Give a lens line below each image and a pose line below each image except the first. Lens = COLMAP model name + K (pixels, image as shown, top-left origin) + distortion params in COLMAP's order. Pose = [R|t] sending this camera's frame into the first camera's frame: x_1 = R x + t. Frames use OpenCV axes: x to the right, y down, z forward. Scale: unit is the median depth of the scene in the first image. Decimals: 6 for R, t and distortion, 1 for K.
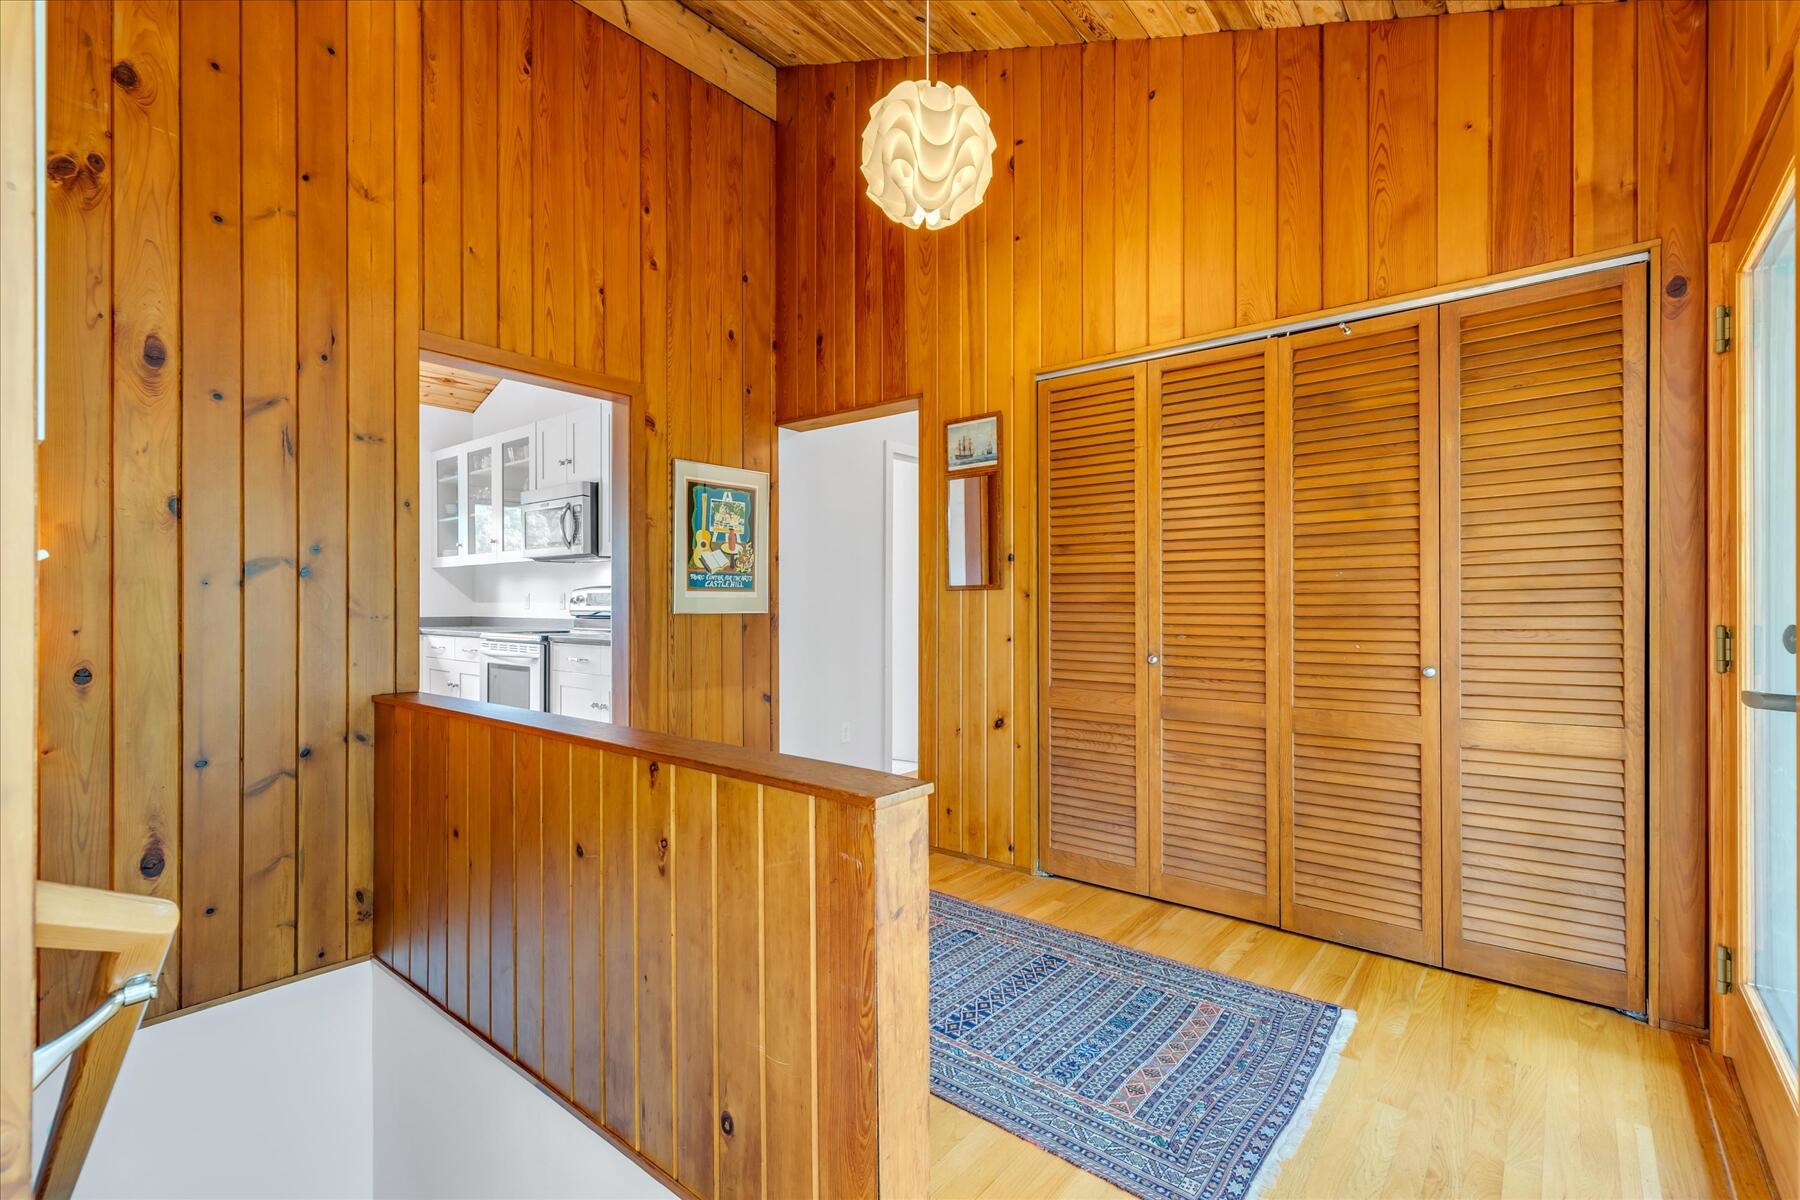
lens RADIAL K [[812.4, 0, 913.9], [0, 812.4, 600.1], [0, 0, 1]] dist [0.004435, 0.000129]
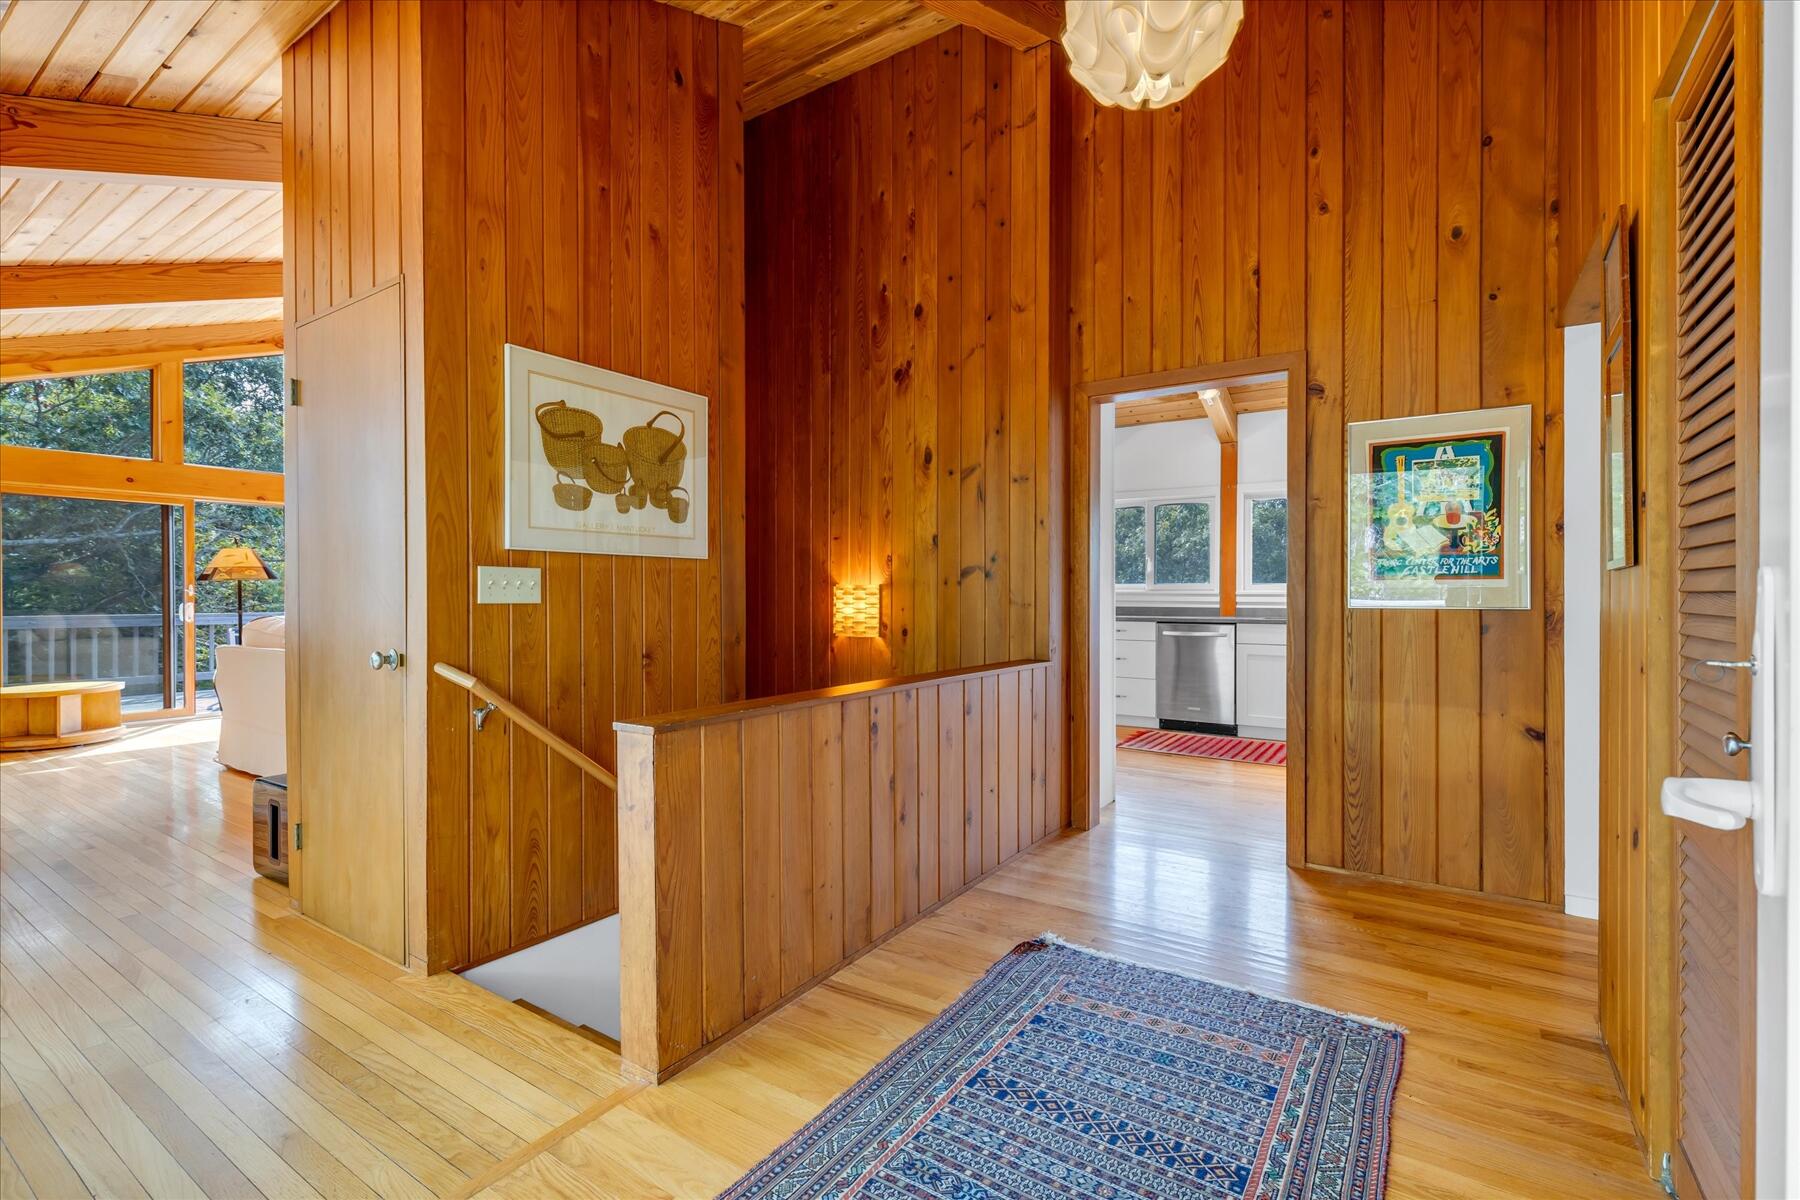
lens RADIAL K [[812.4, 0, 913.9], [0, 812.4, 600.1], [0, 0, 1]] dist [0.004435, 0.000129]
pose [[0.089206, 0.006657, -0.995991, 0.552499], [0.003525, 0.999969, 0.007000, 0.001646], [0.996007, -0.004136, 0.089180, 0.515189]]
